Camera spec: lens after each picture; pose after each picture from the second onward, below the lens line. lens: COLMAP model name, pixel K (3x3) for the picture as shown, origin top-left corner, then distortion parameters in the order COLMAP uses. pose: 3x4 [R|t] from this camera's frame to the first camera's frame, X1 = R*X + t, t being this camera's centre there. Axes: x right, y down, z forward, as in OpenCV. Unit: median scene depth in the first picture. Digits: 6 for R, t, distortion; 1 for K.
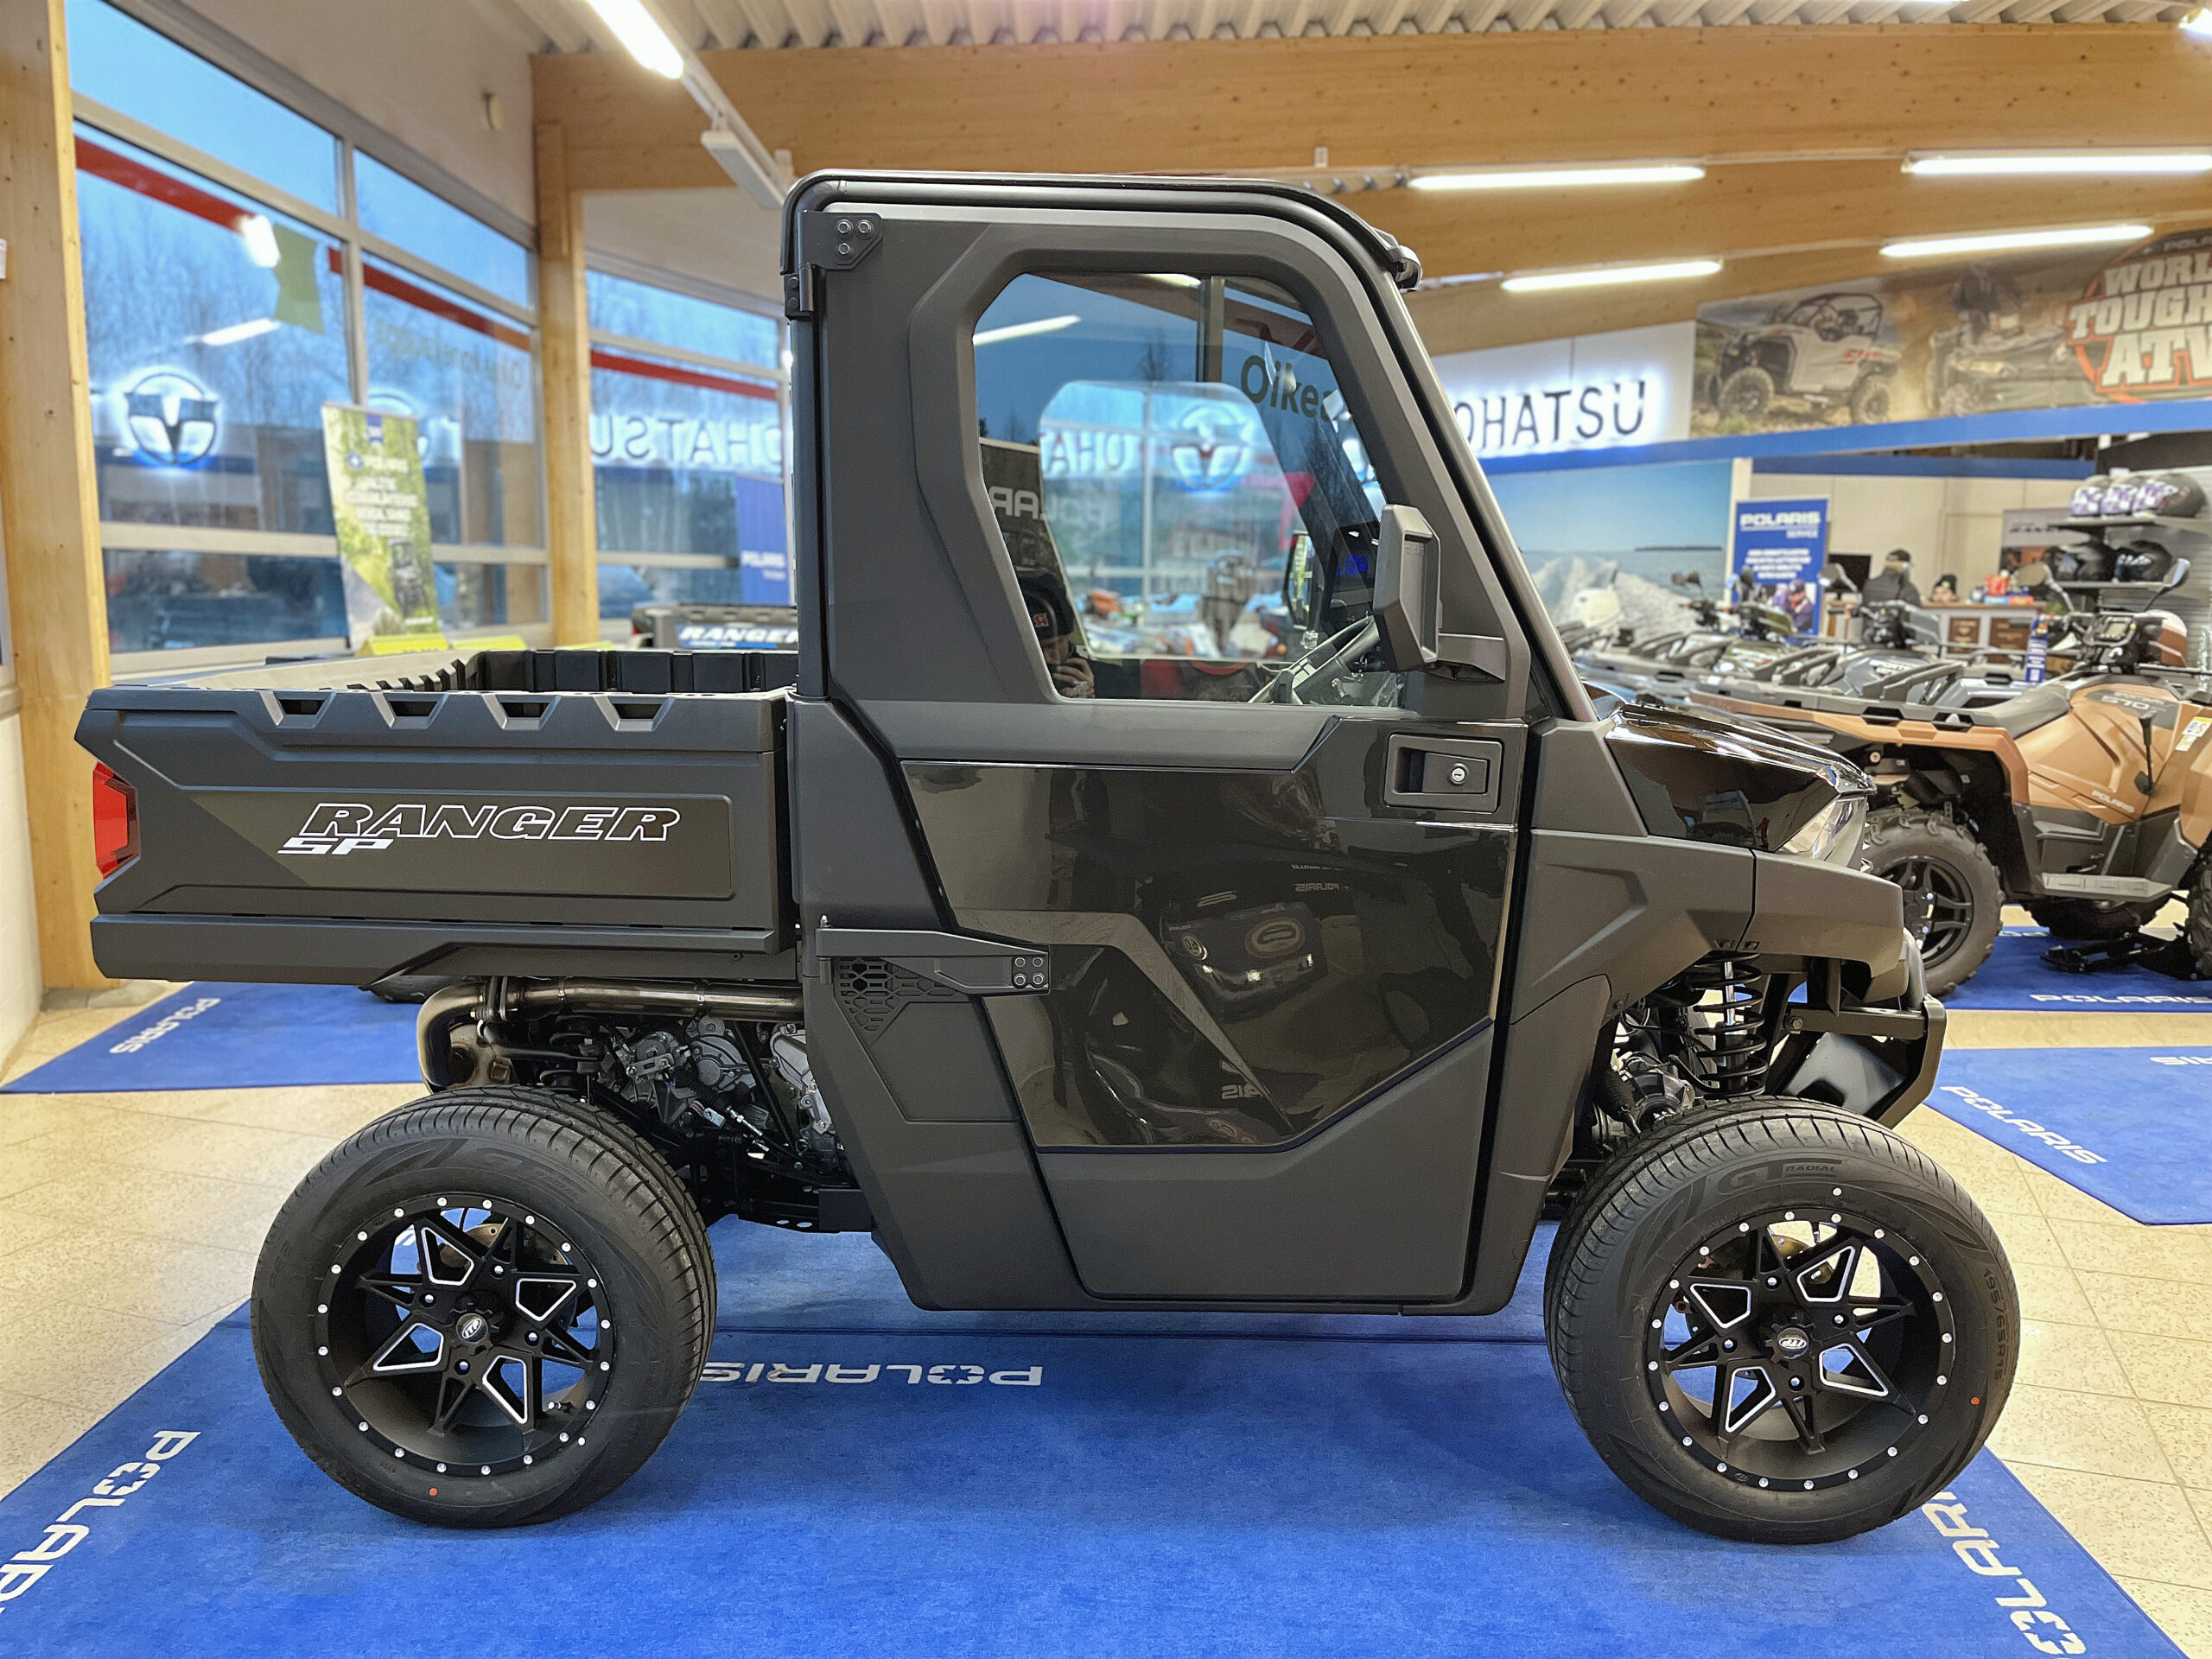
lens RADIAL K [[1654.4, 0, 1096.1], [0, 1654.4, 774.0], [0, 0, 1]] dist [0.023947, -0.003091]
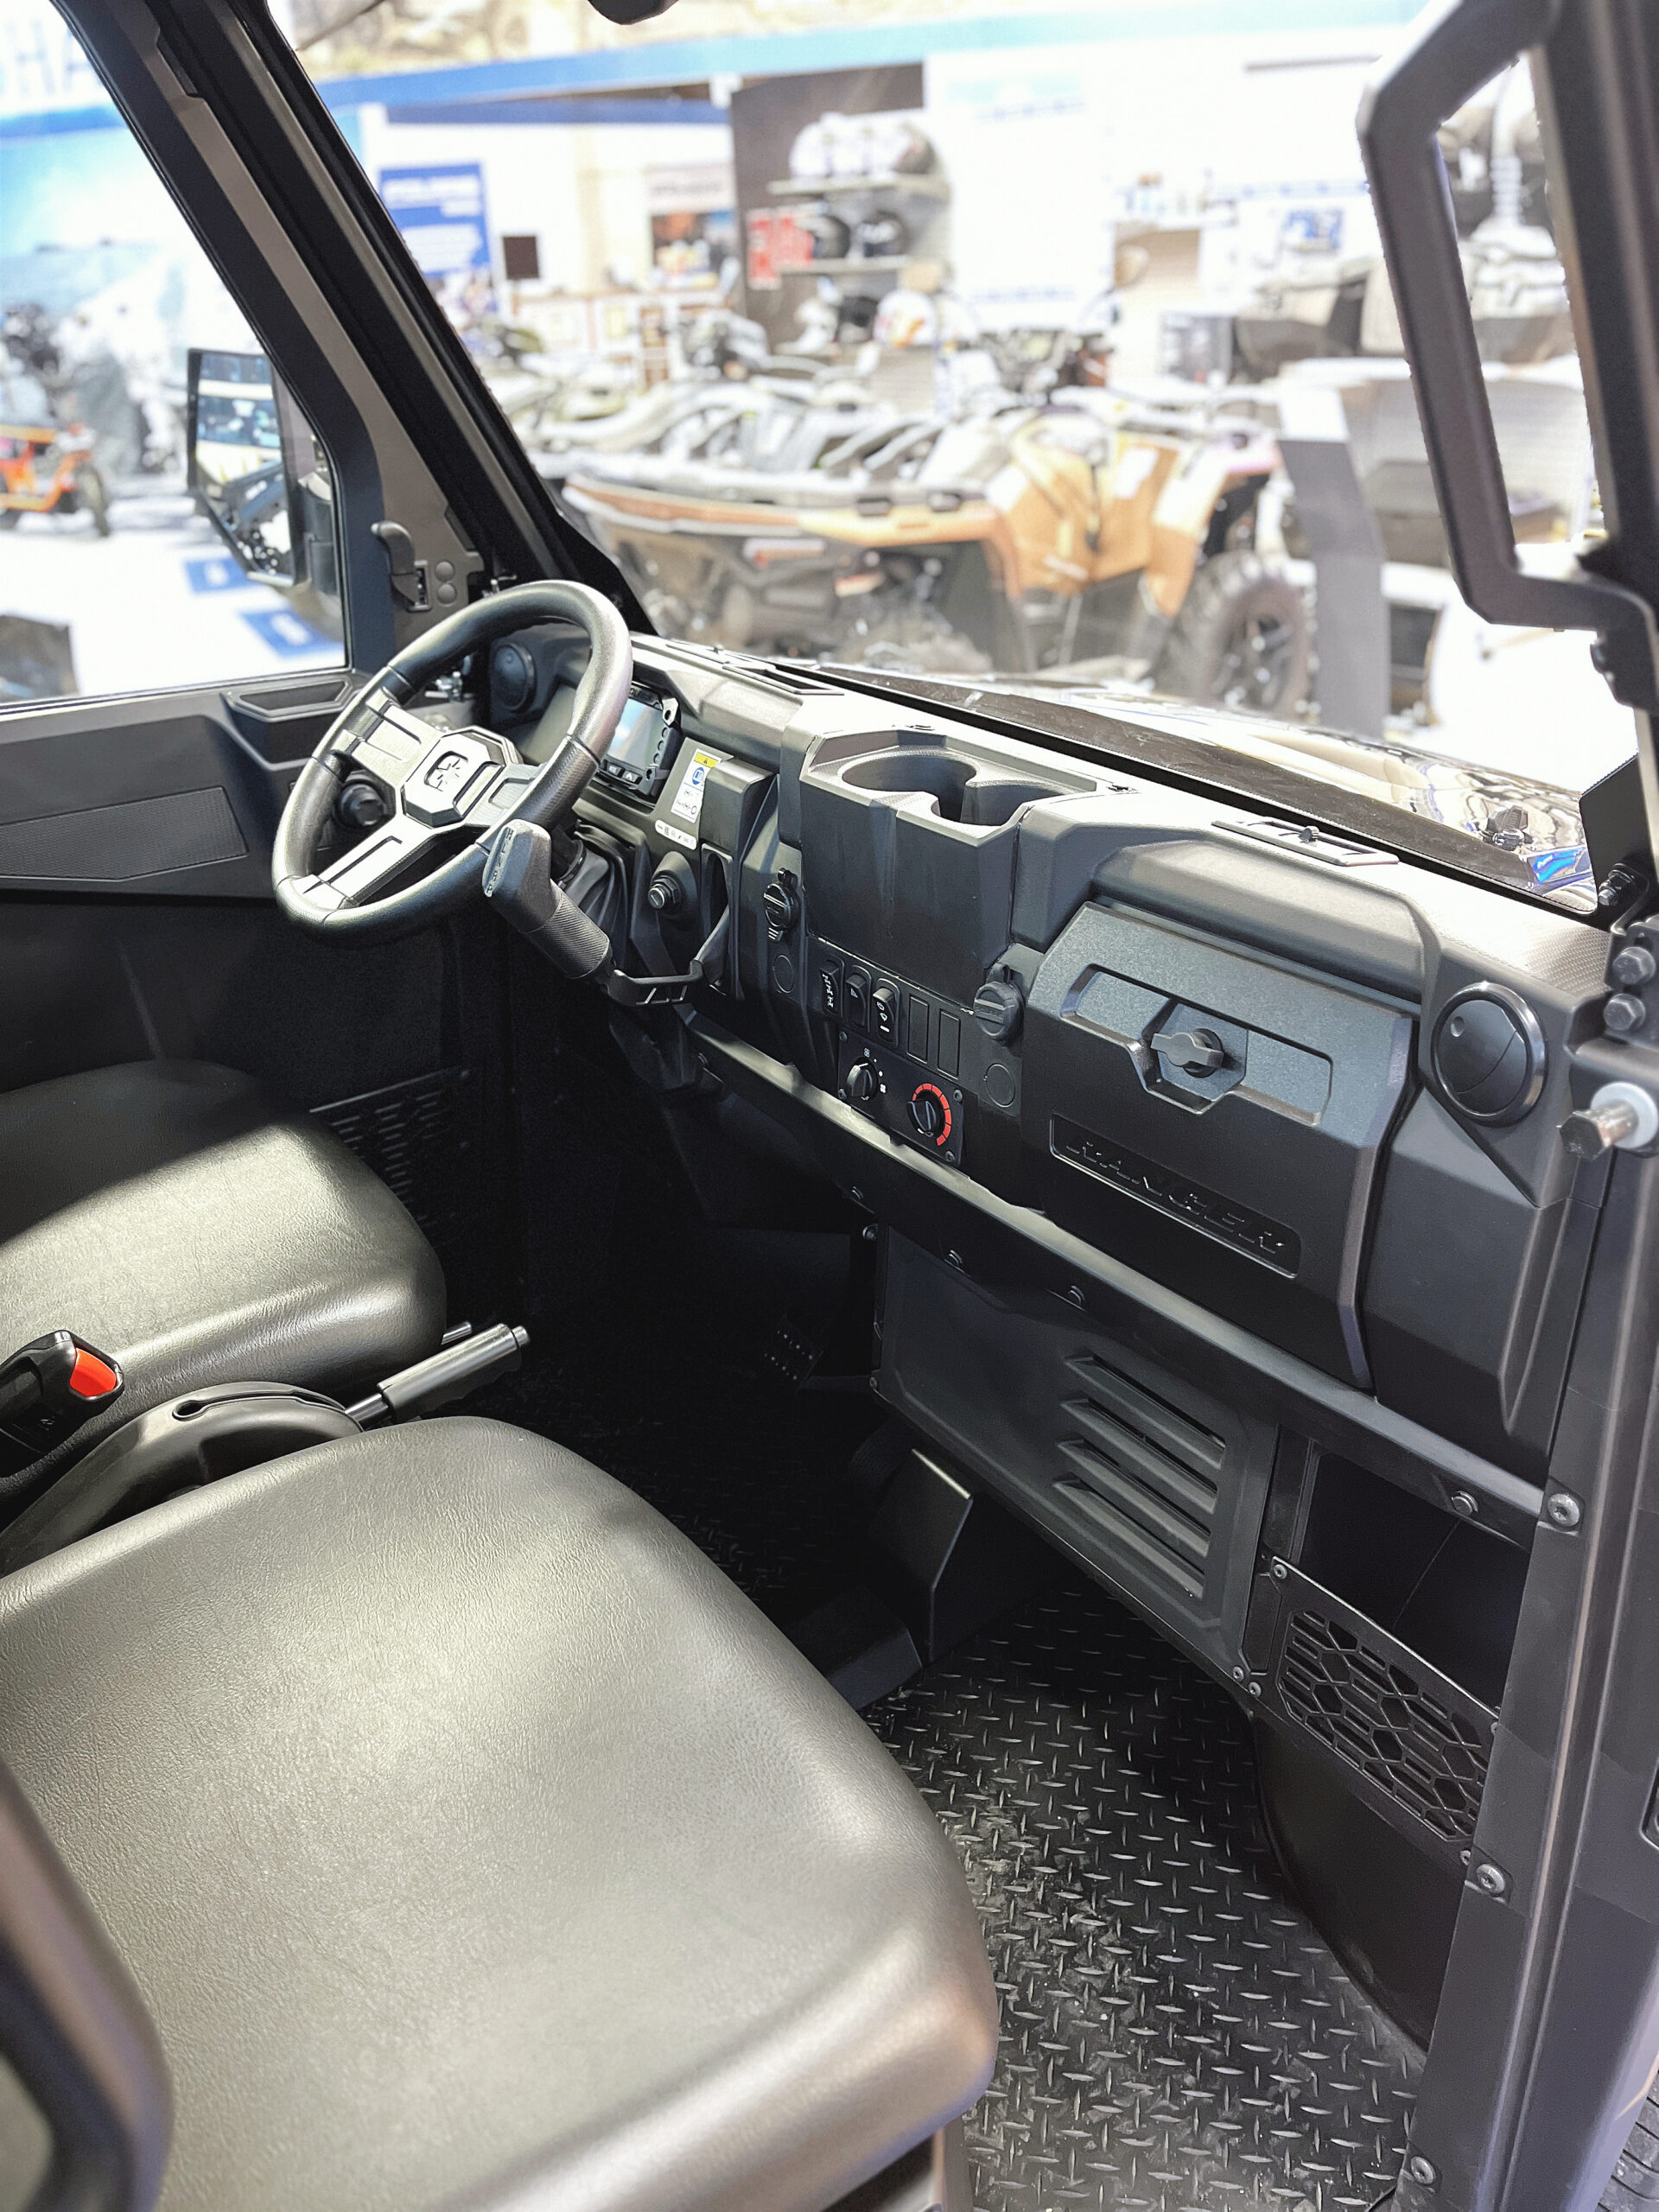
lens RADIAL K [[1679.1, 0, 792.7], [0, 1679.1, 1102.1], [0, 0, 1]] dist [0.090155, -0.116812]
pose [[0.816099, -0.302959, 0.492136, -0.015199], [0.121334, 0.922419, 0.366635, -0.050954], [-0.565031, -0.239498, 0.789545, 0.245078]]
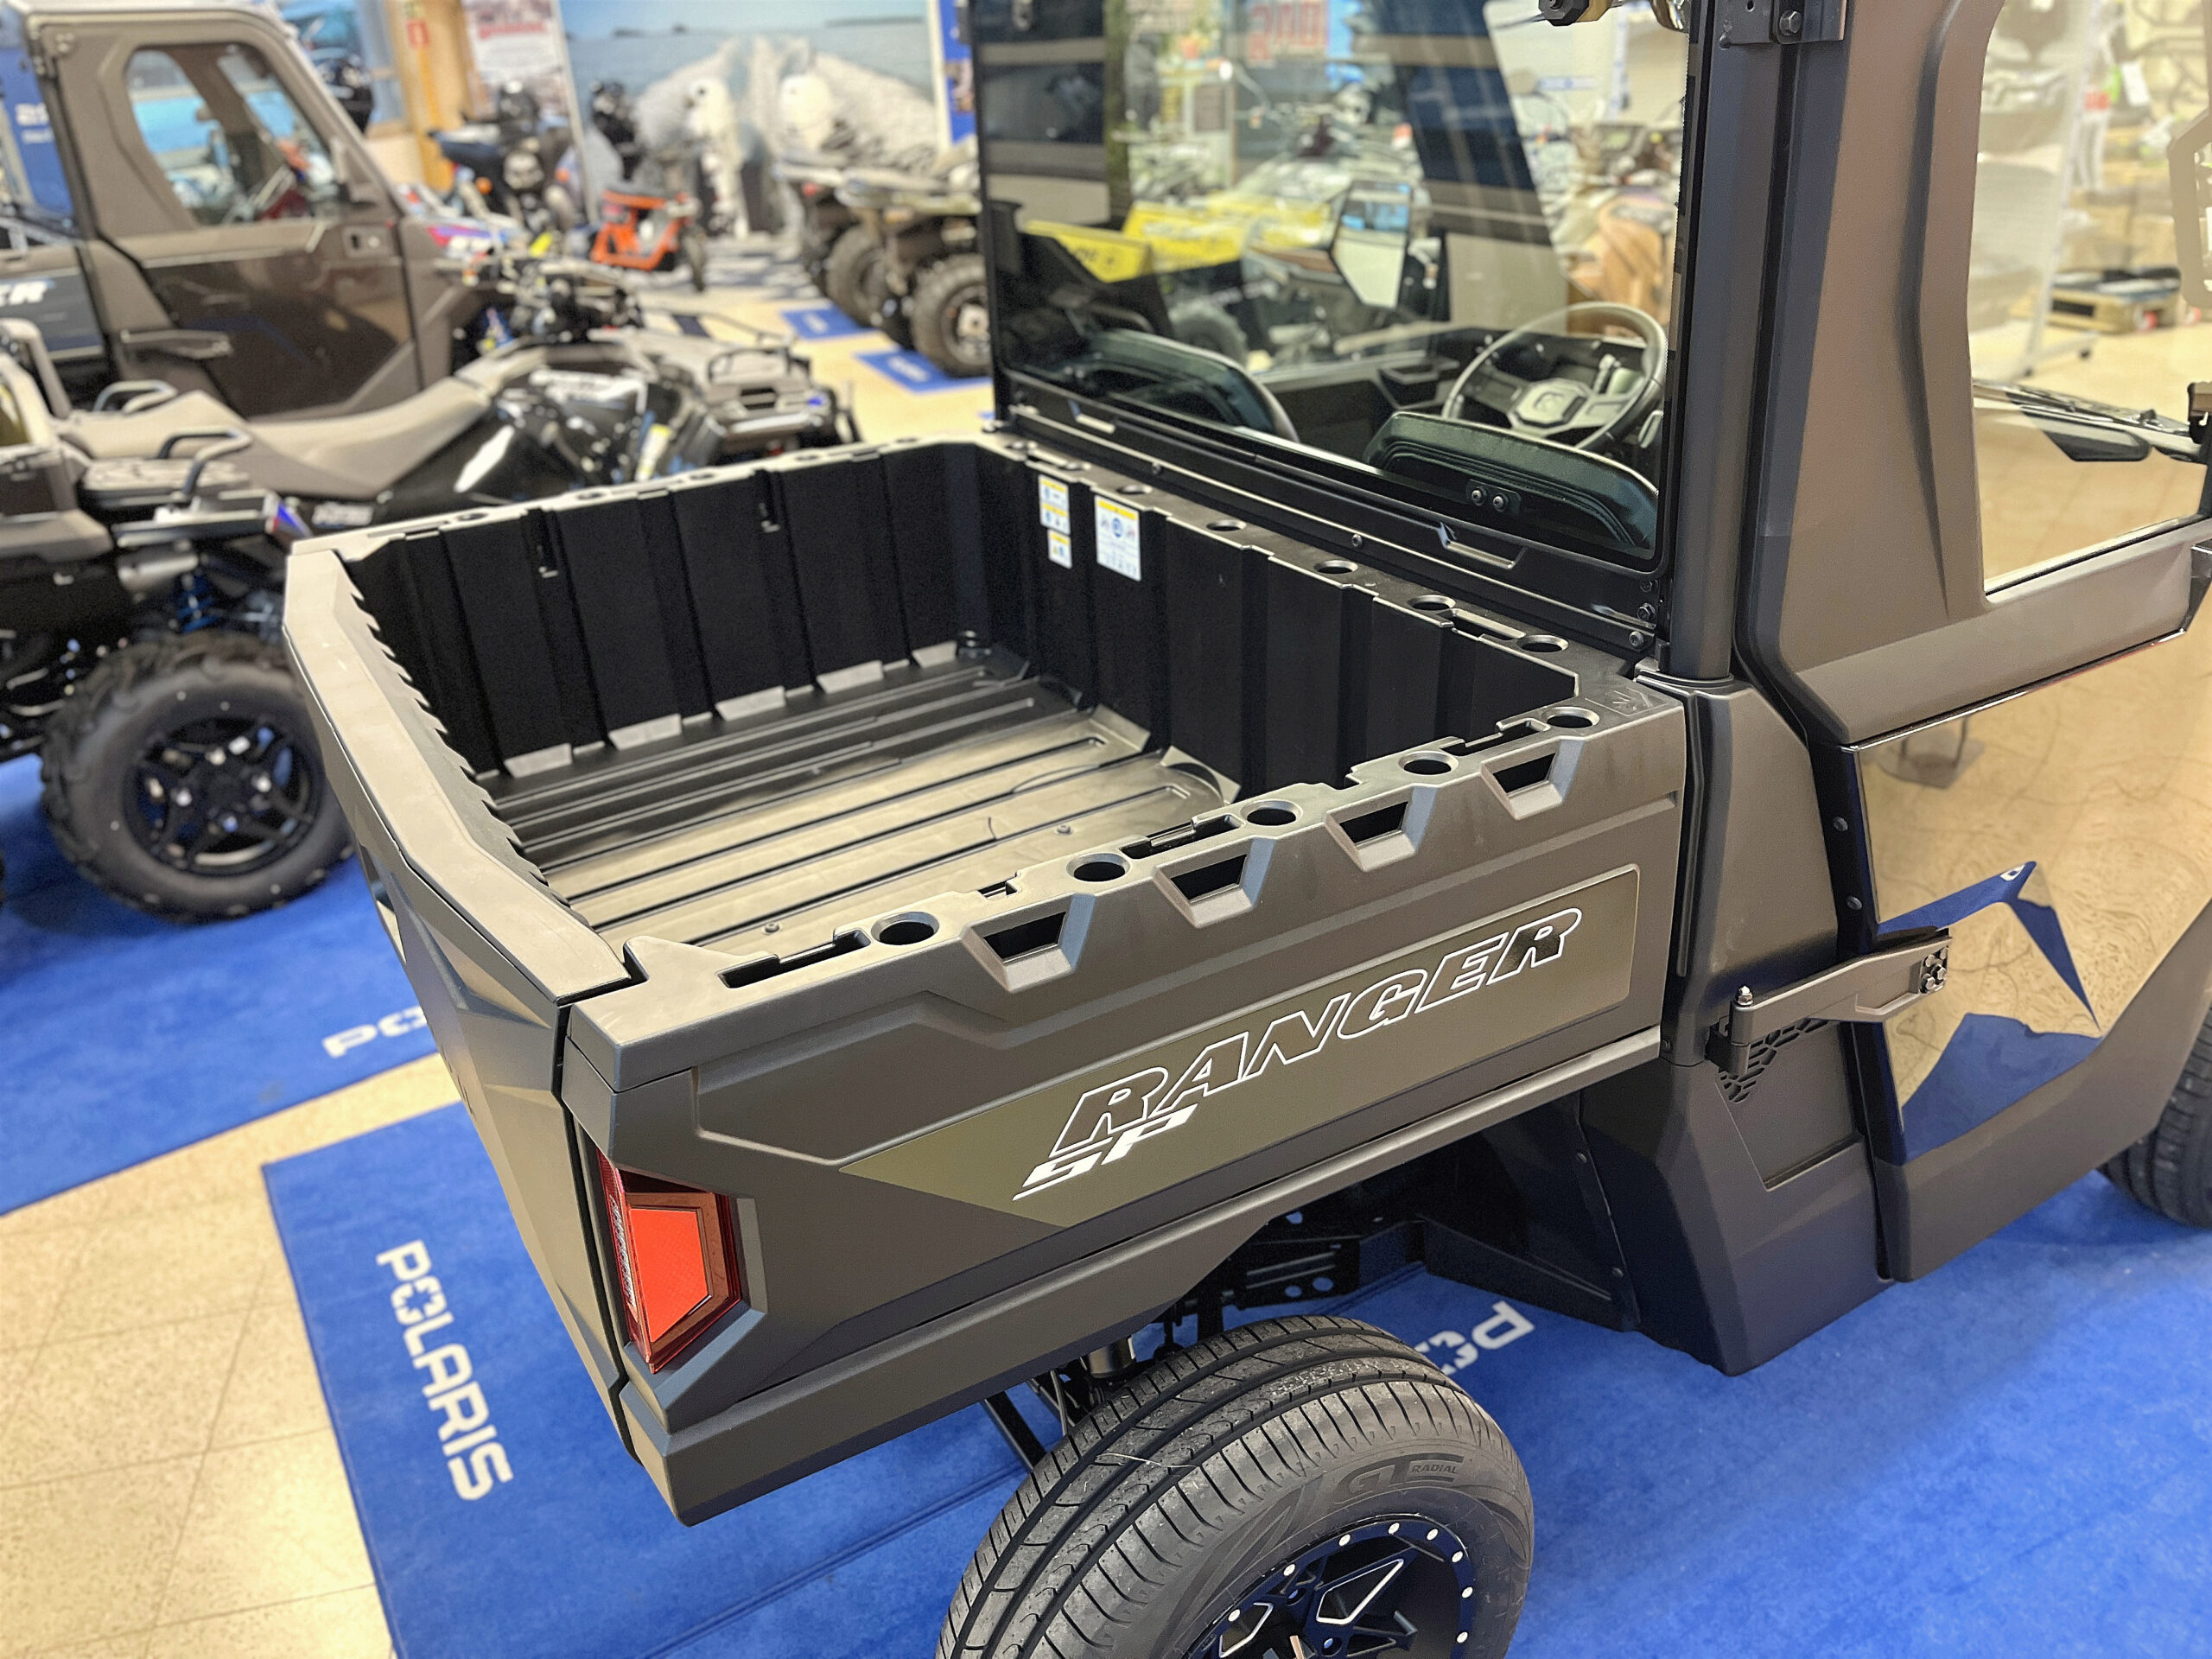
lens RADIAL K [[1679.1, 0, 1106.0], [0, 1679.1, 829.5], [0, 0, 1]] dist [0.090155, -0.116812]
pose [[0.843414, -0.277270, 0.460189, -0.193908], [0.117735, 0.931106, 0.345225, -0.069298], [-0.524205, -0.236987, 0.817953, 0.163974]]
